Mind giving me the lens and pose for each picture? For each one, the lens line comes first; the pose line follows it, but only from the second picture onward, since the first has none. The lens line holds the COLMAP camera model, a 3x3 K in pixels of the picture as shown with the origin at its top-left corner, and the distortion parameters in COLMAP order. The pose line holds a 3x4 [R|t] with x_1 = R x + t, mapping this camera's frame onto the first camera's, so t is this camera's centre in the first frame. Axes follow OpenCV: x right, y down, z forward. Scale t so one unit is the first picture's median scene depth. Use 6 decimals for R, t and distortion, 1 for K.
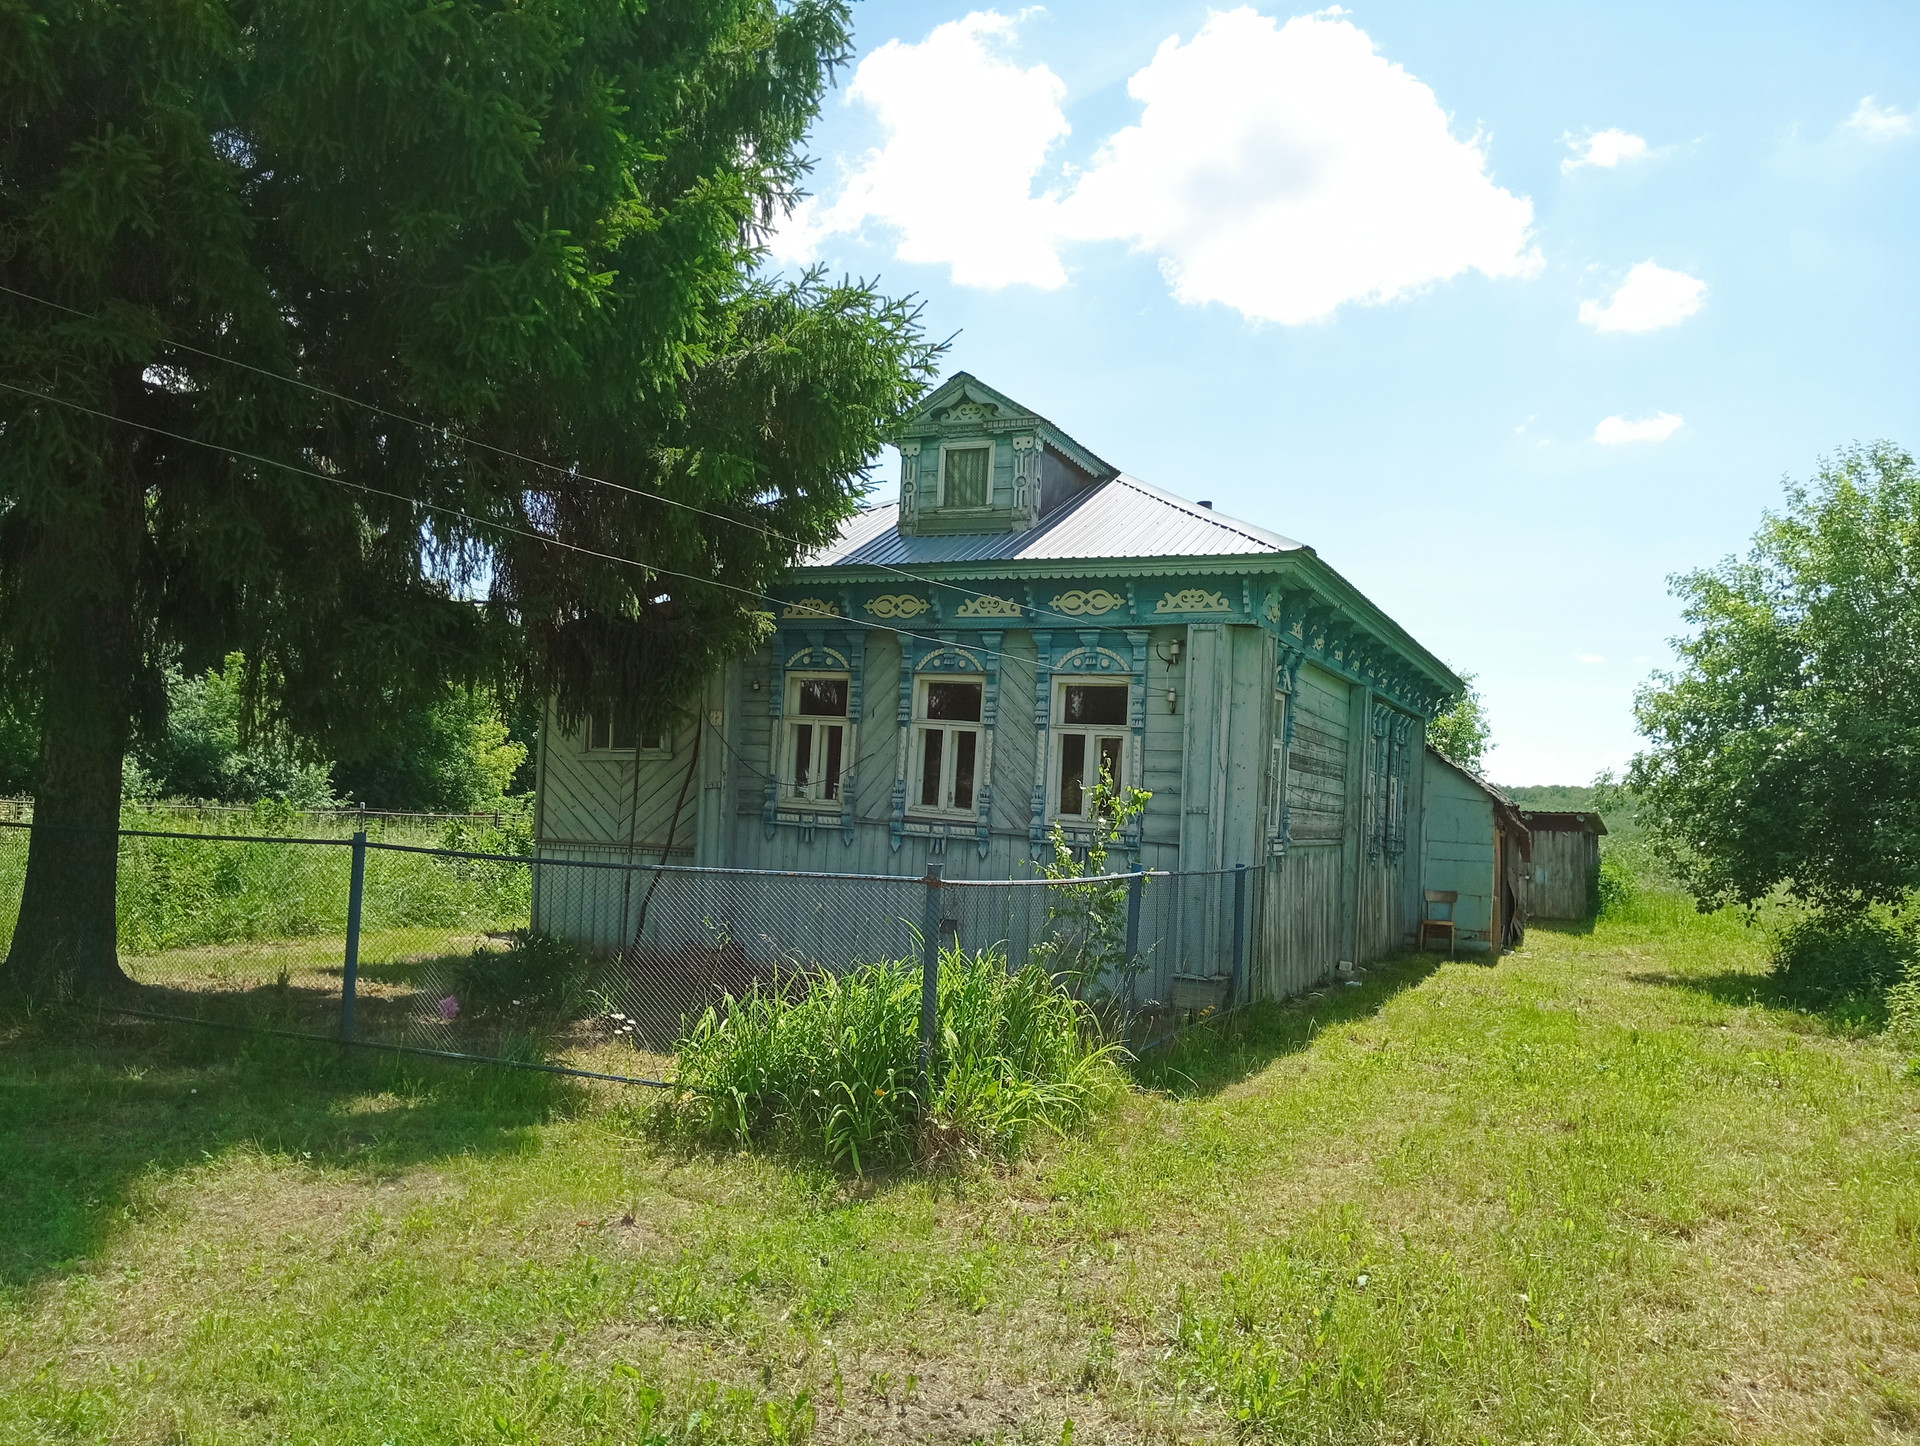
lens RADIAL K [[1404.2, 0, 960.5], [0, 1404.2, 724.2], [0, 0, 1]] dist [0.007353, 0.000102]
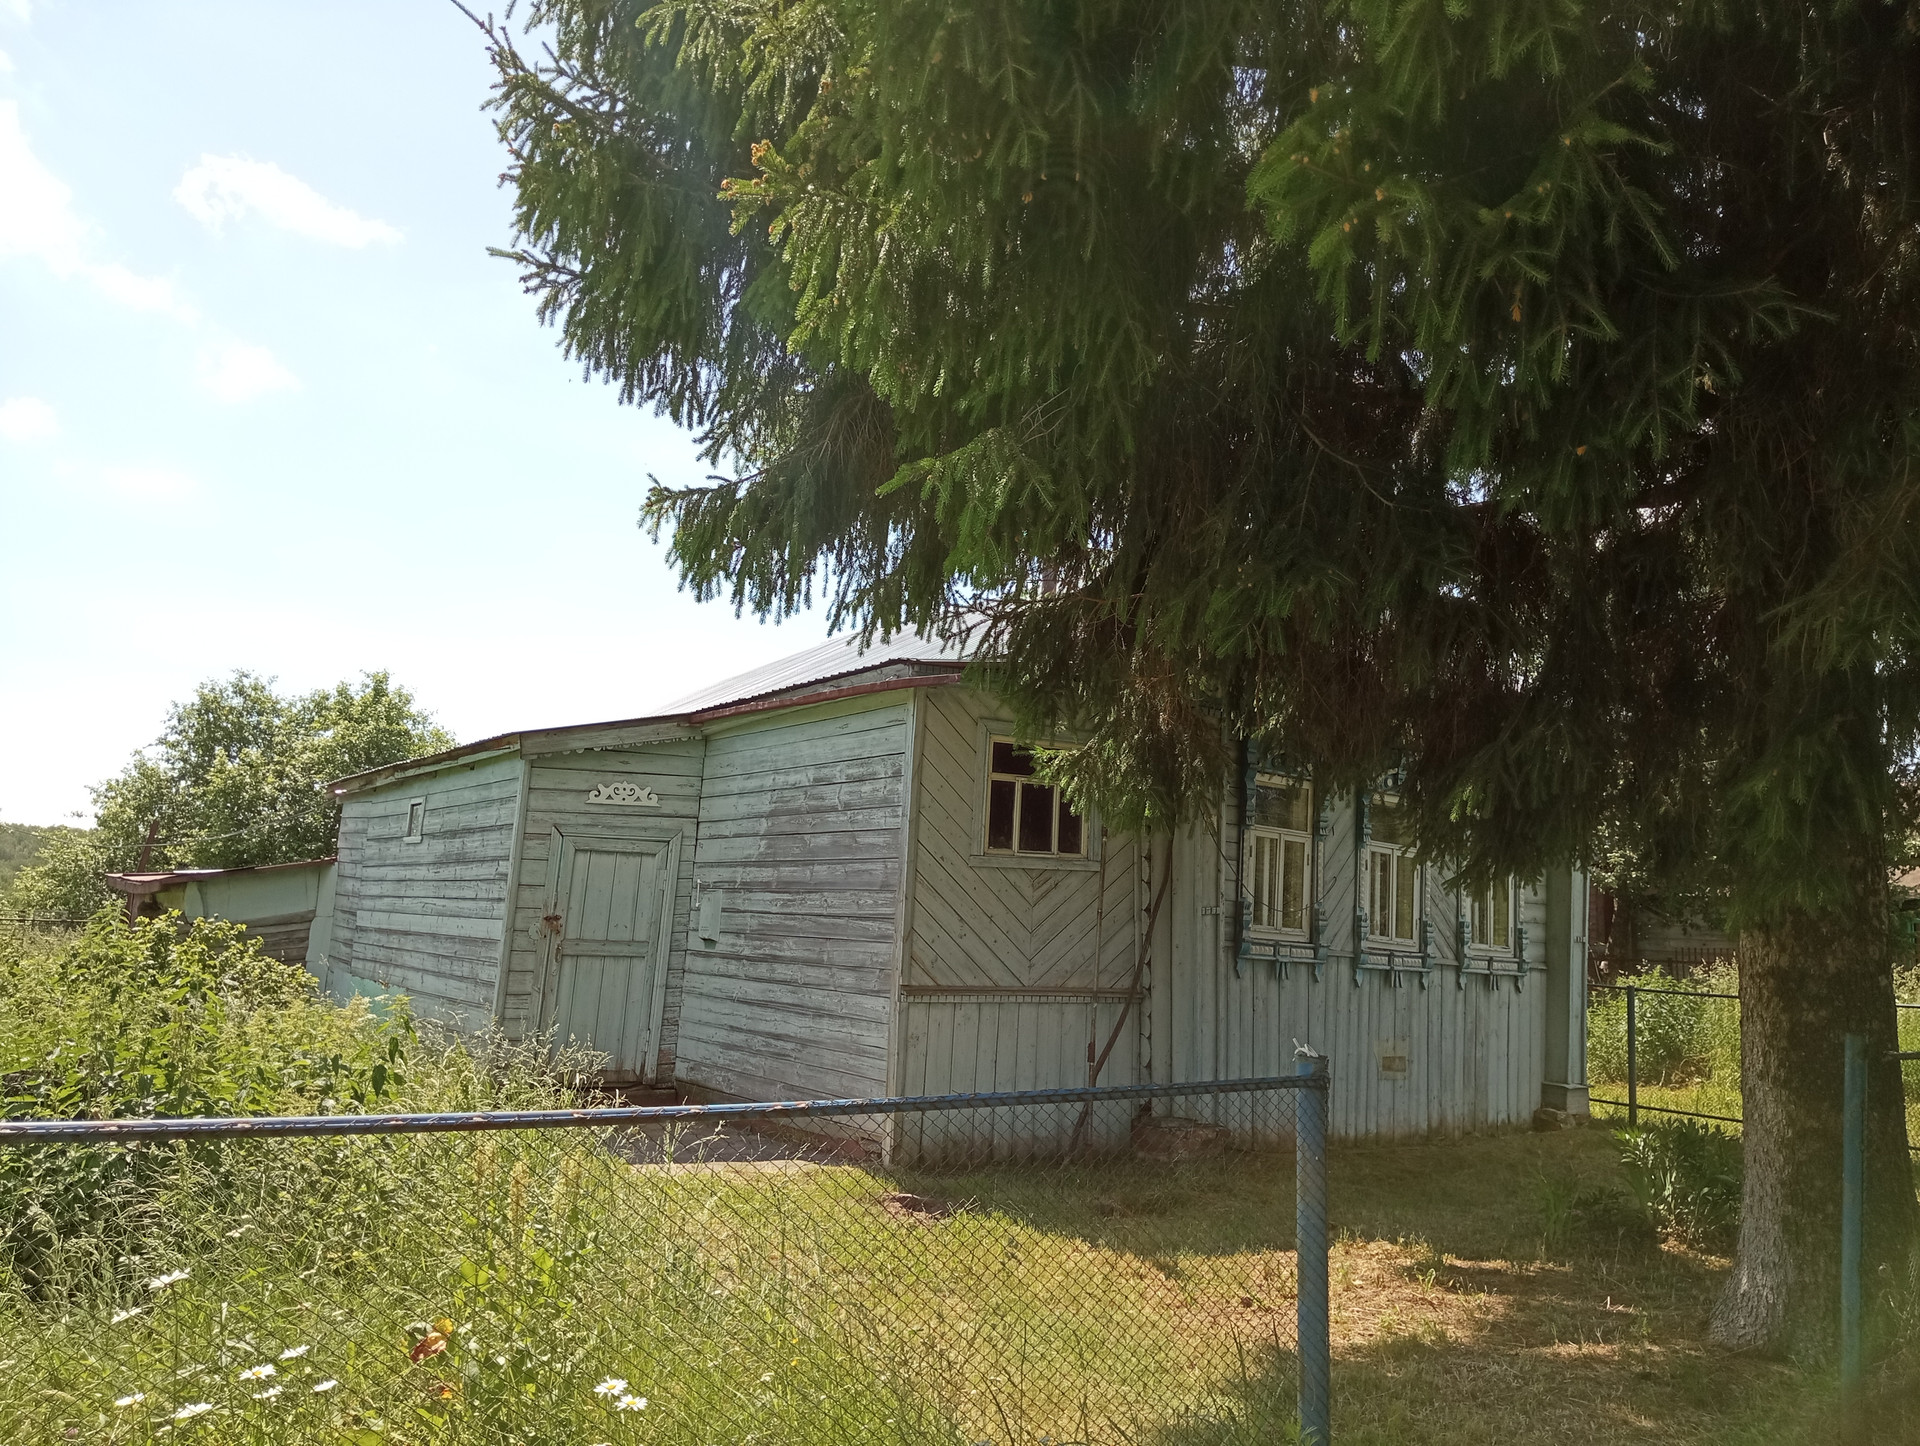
lens RADIAL K [[1404.2, 0, 962.1], [0, 1404.2, 721.2], [0, 0, 1]] dist [0.007353, 0.000102]
pose [[0.485838, 0.115862, 0.866336, -1.003797], [-0.071860, 0.993115, -0.092518, 0.022876], [-0.871090, -0.017306, 0.490818, 0.791869]]
